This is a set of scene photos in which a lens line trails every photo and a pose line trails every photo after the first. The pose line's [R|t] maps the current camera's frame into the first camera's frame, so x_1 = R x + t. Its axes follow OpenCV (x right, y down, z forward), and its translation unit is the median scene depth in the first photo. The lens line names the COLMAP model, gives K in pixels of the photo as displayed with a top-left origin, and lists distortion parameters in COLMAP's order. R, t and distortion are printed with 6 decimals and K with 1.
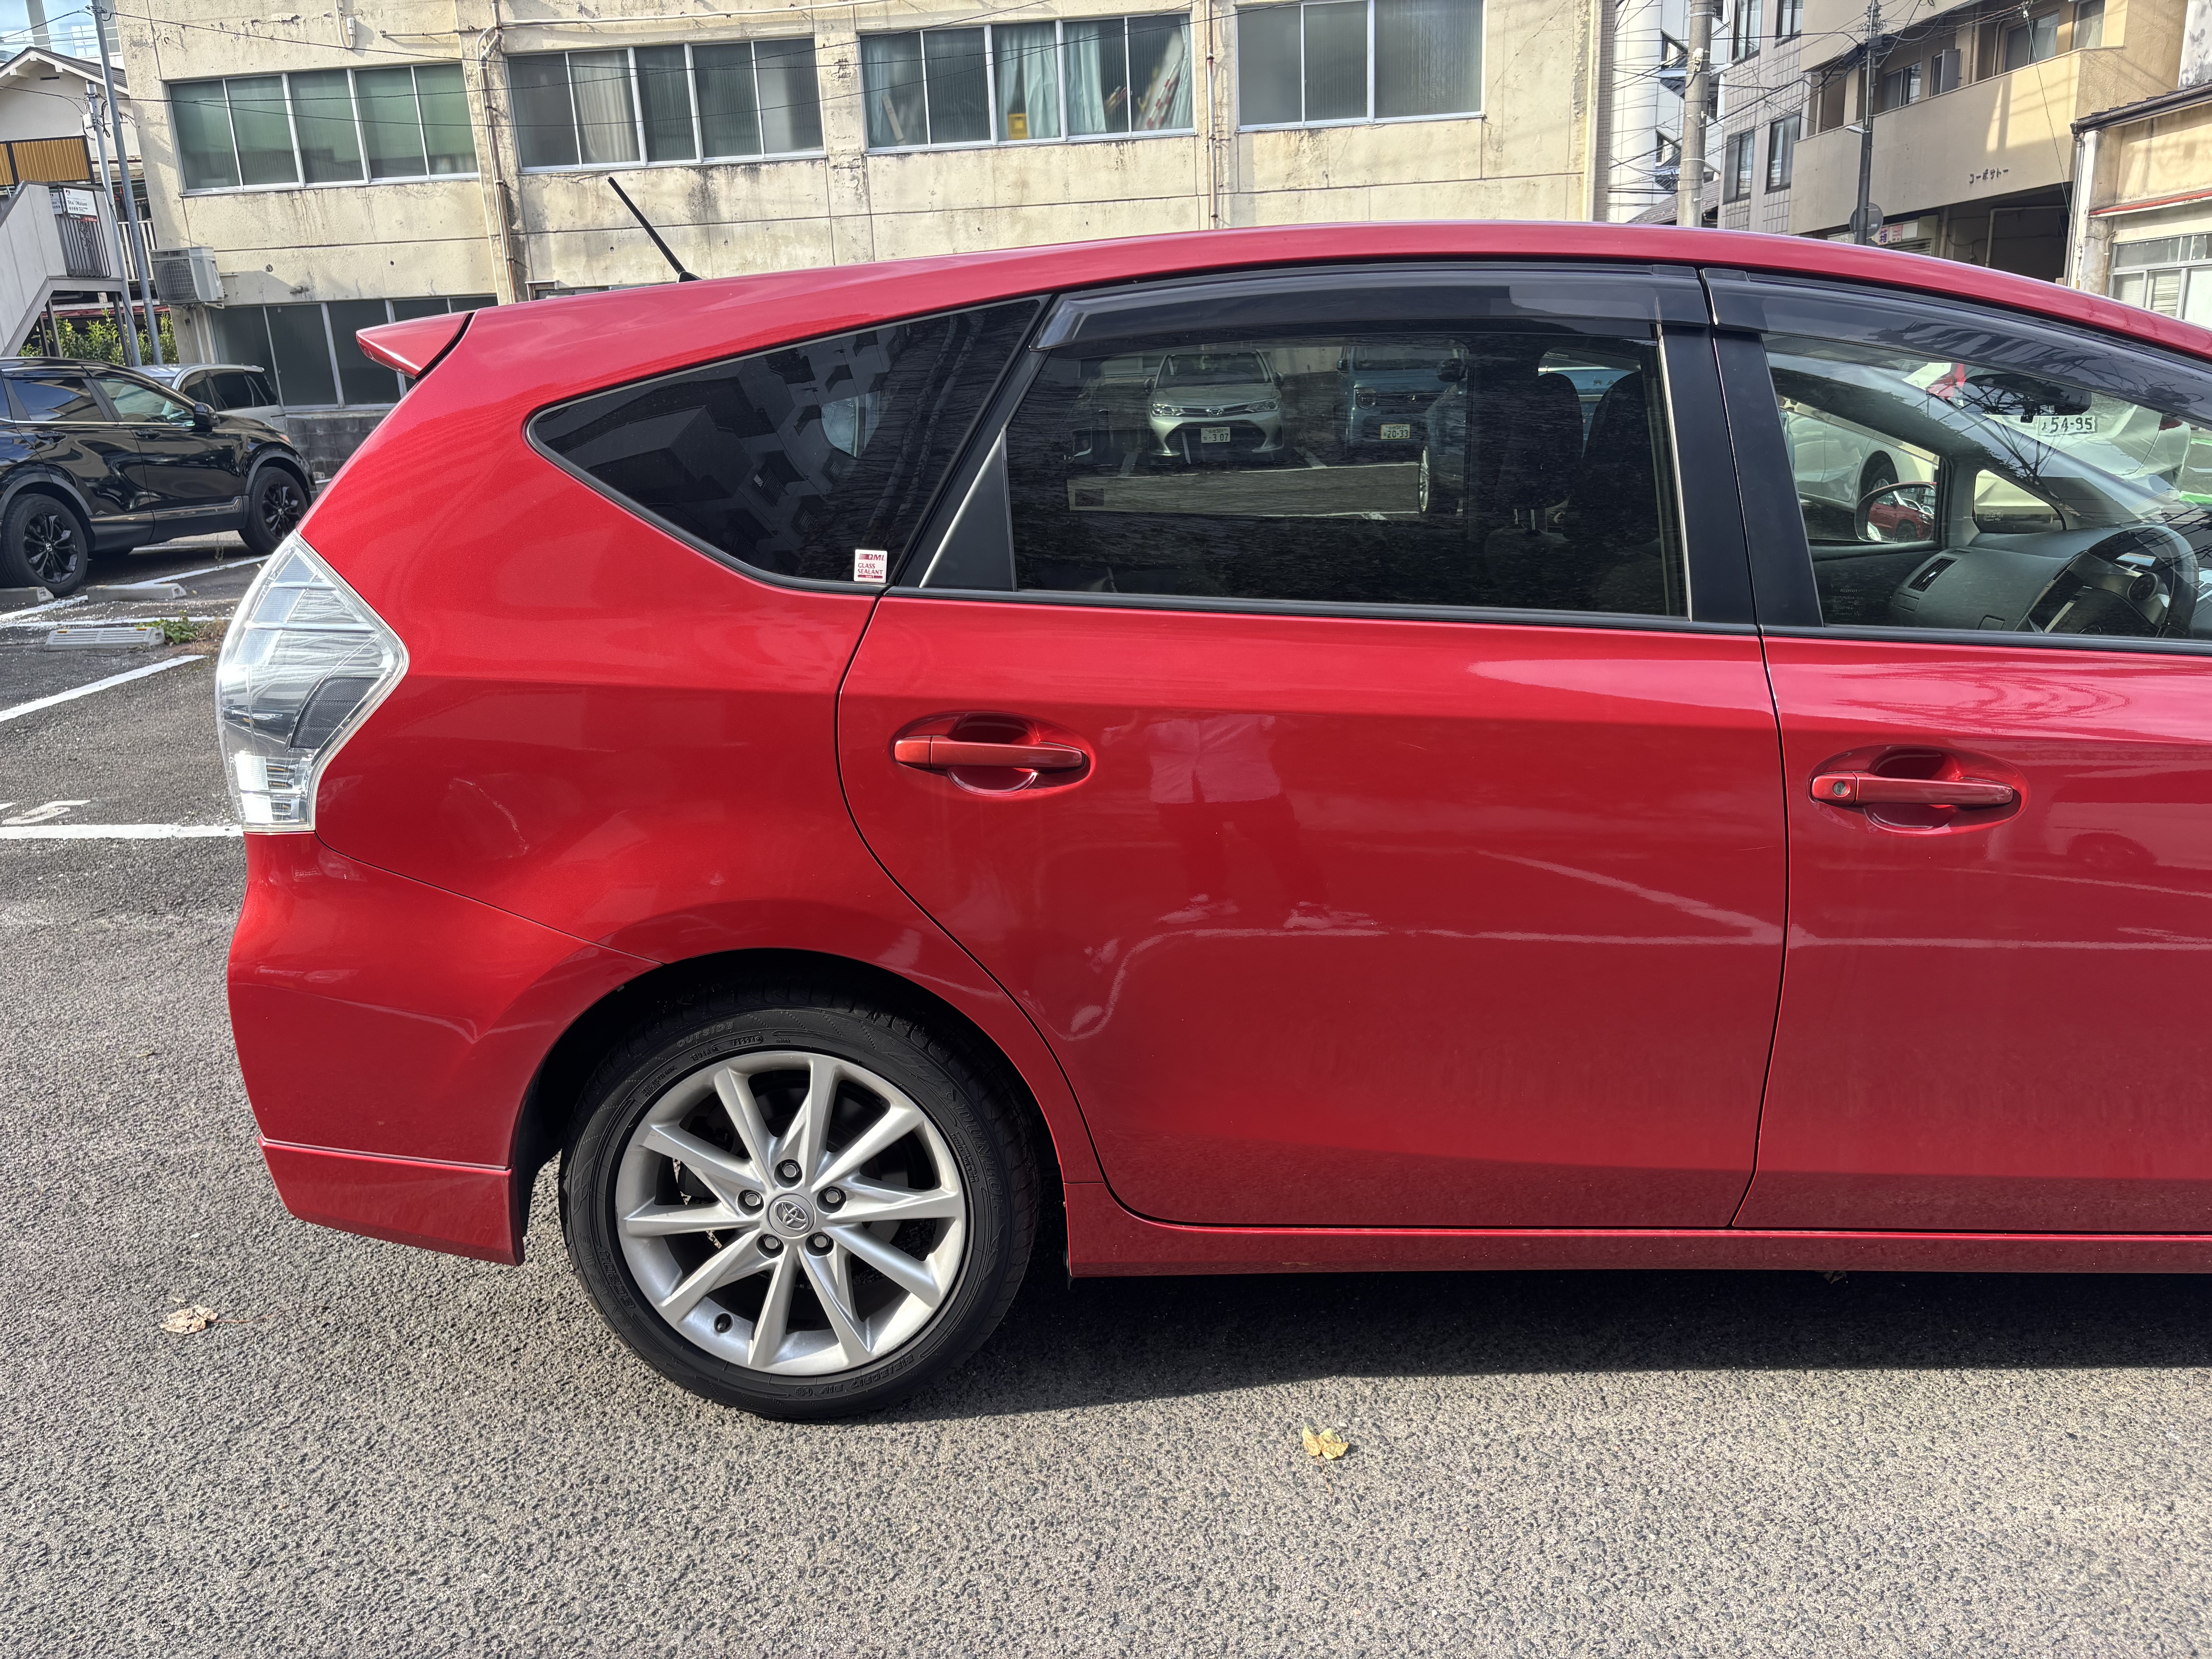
lens RADIAL K [[1665.6, 0, 1096.1], [0, 1665.6, 829.9], [0, 0, 1]] dist [0.042197, -0.056513]
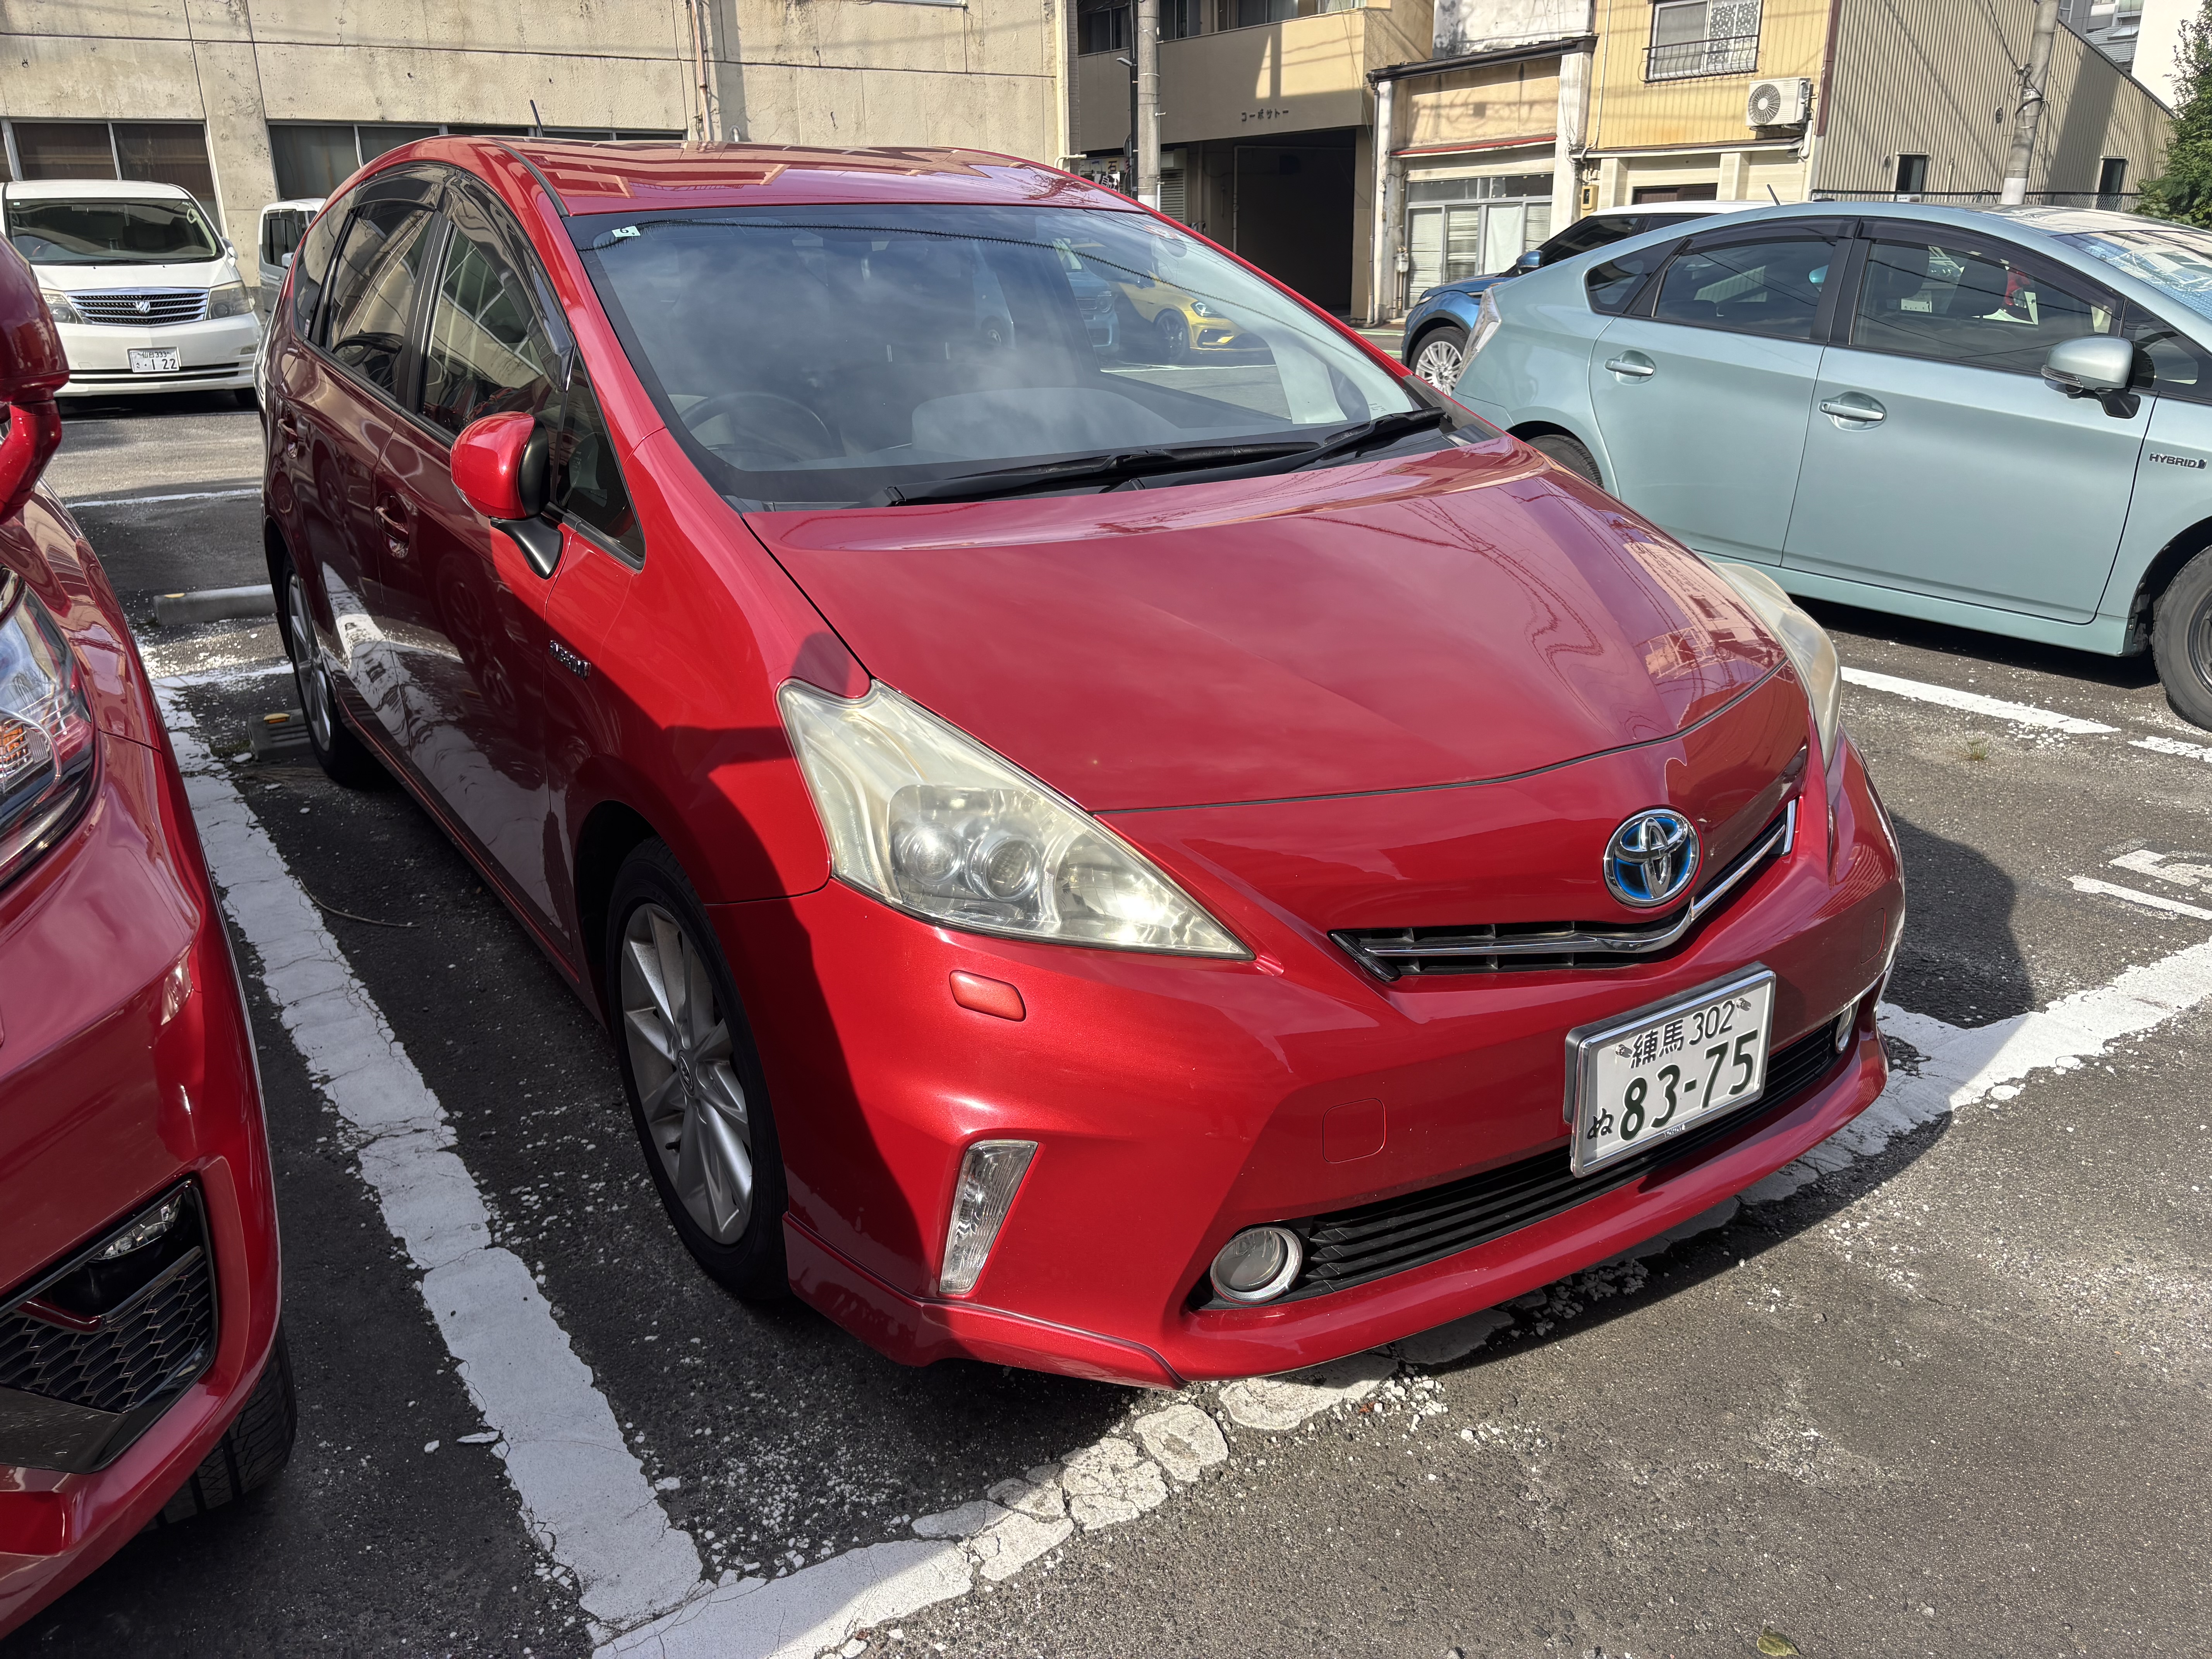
lens RADIAL K [[1647.1, 0, 1112.8], [0, 1647.1, 811.4], [0, 0, 1]] dist [0.057890, -0.077294]
pose [[0.803719, -0.159480, 0.573238, -0.306265], [0.139608, 0.987061, 0.078869, -0.034819], [-0.578399, 0.016641, 0.815584, 0.181347]]
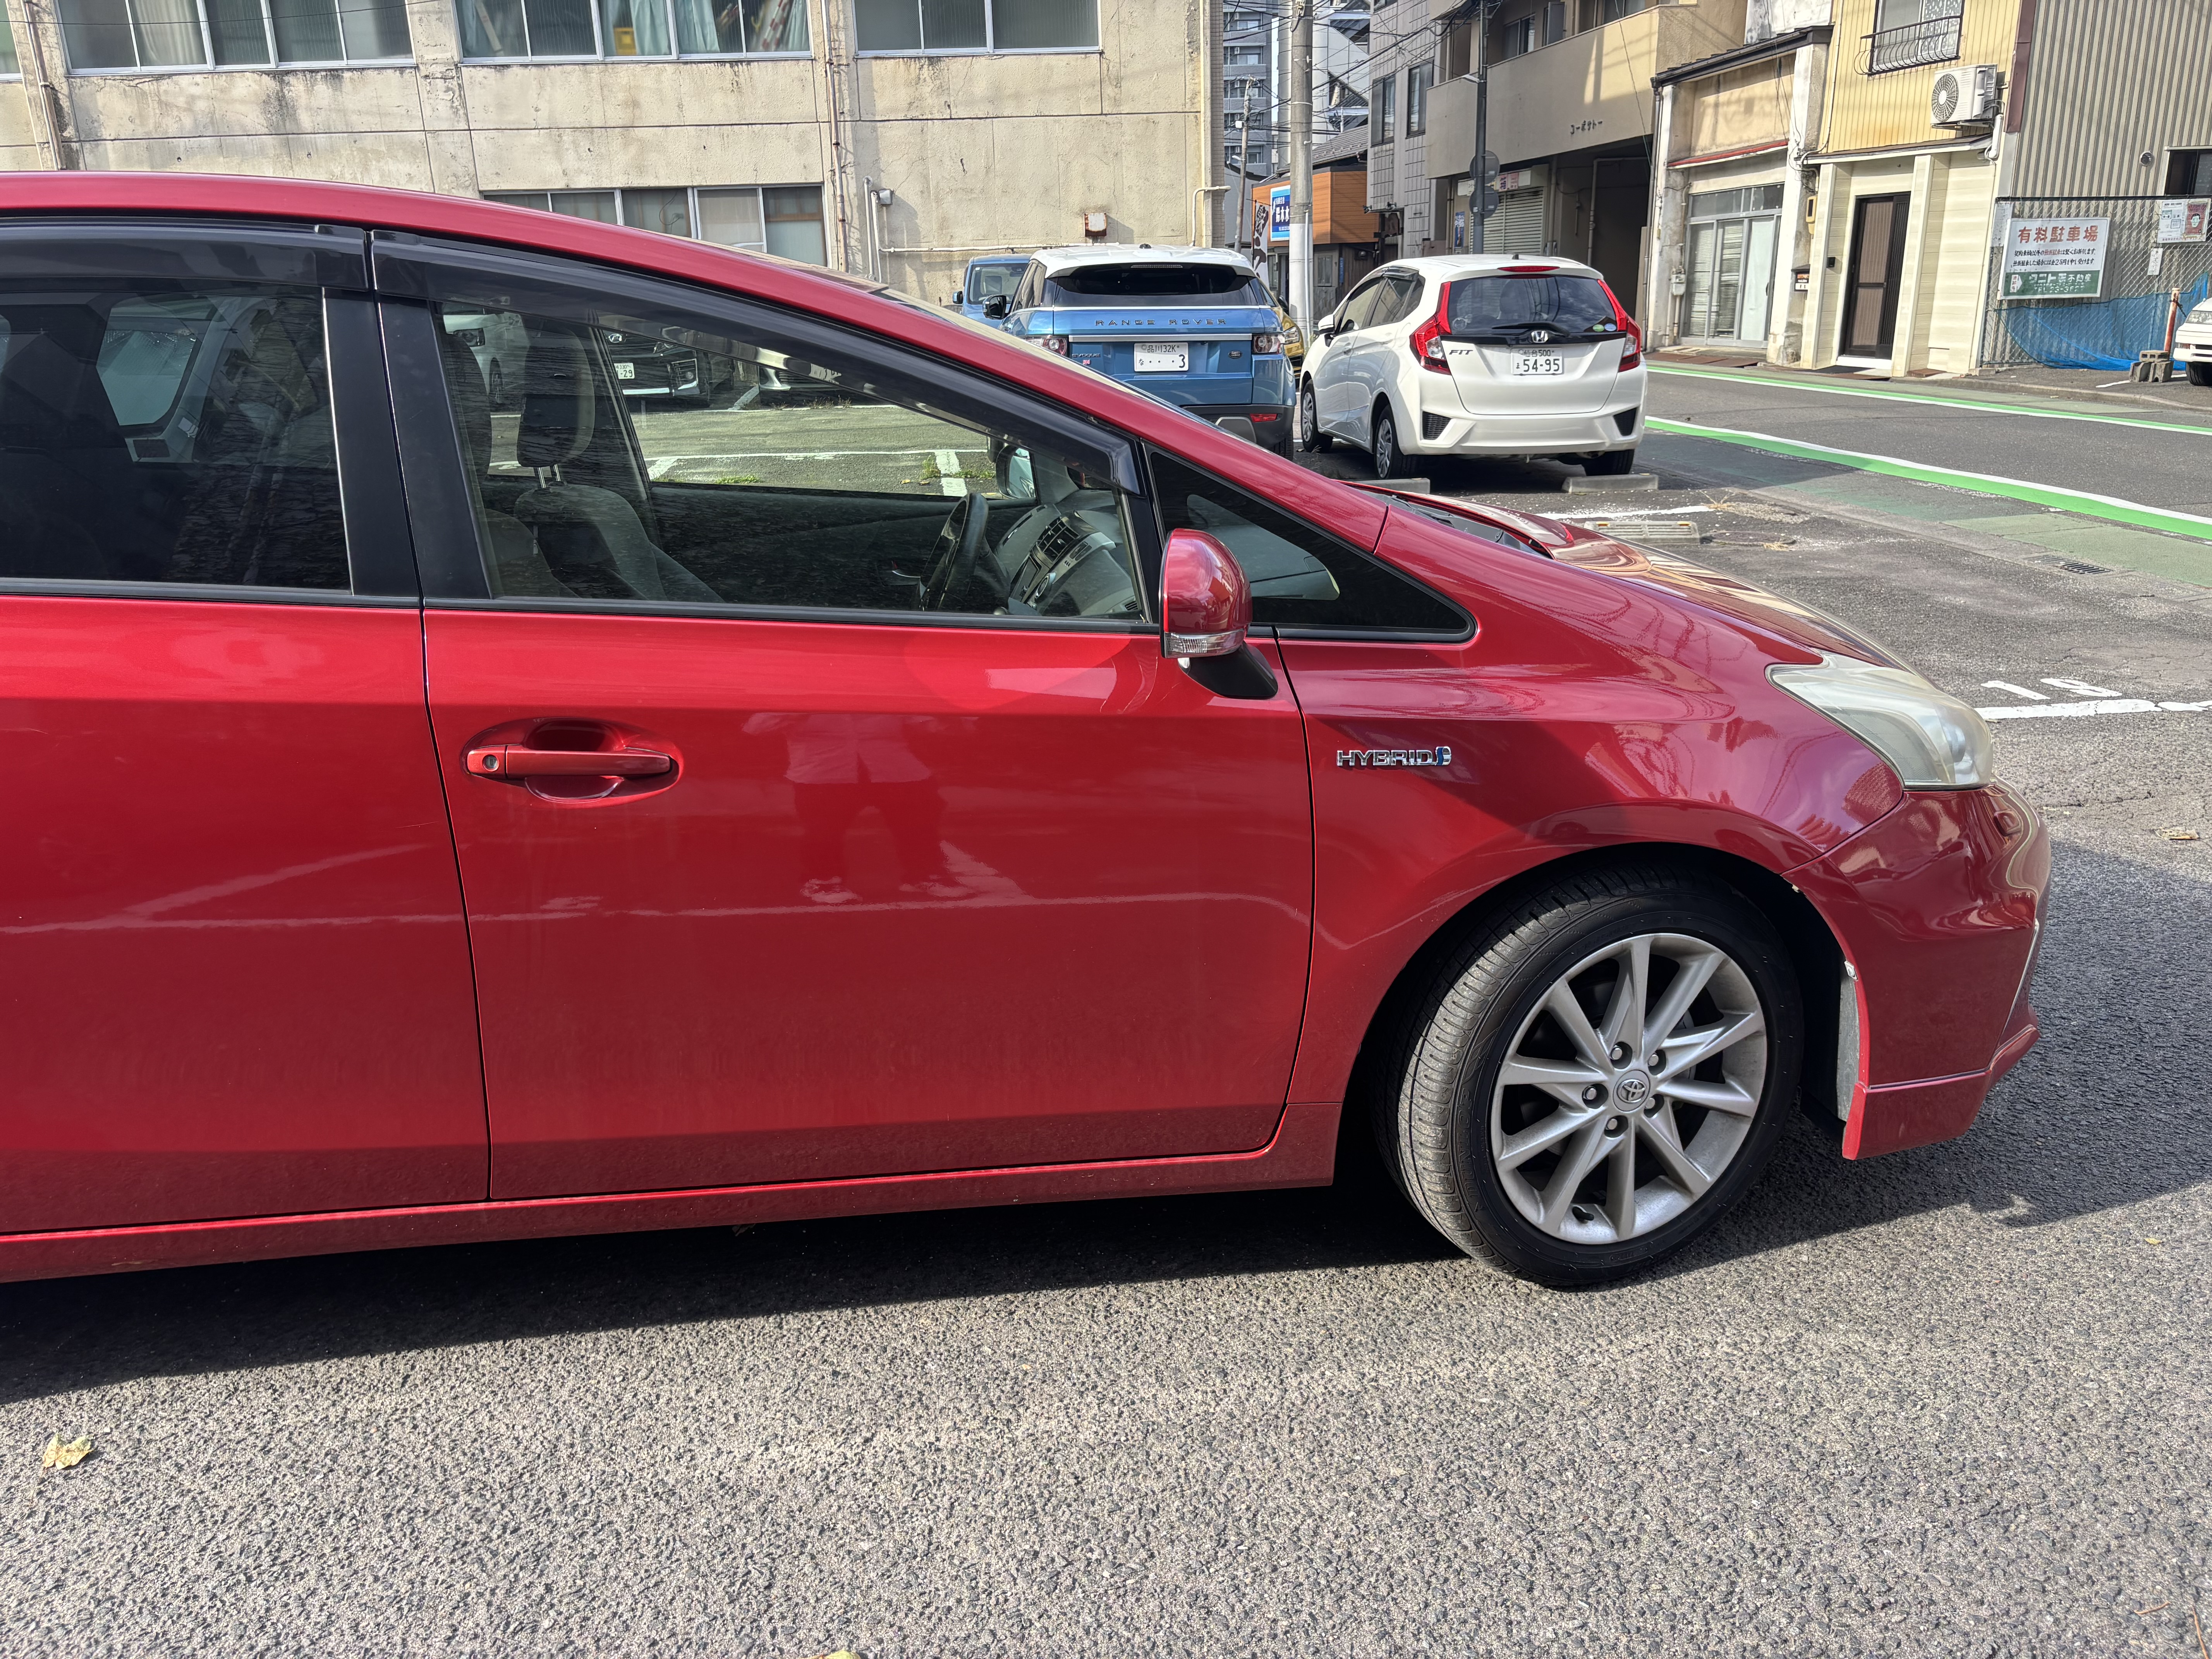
lens RADIAL K [[1643.8, 0, 1106.0], [0, 1643.8, 829.5], [0, 0, 1]] dist [0.067170, -0.081518]
pose [[0.985925, -0.038101, 0.162791, 0.051850], [0.031535, 0.998589, 0.042728, -0.001322], [-0.164189, -0.036993, 0.985735, -0.001953]]
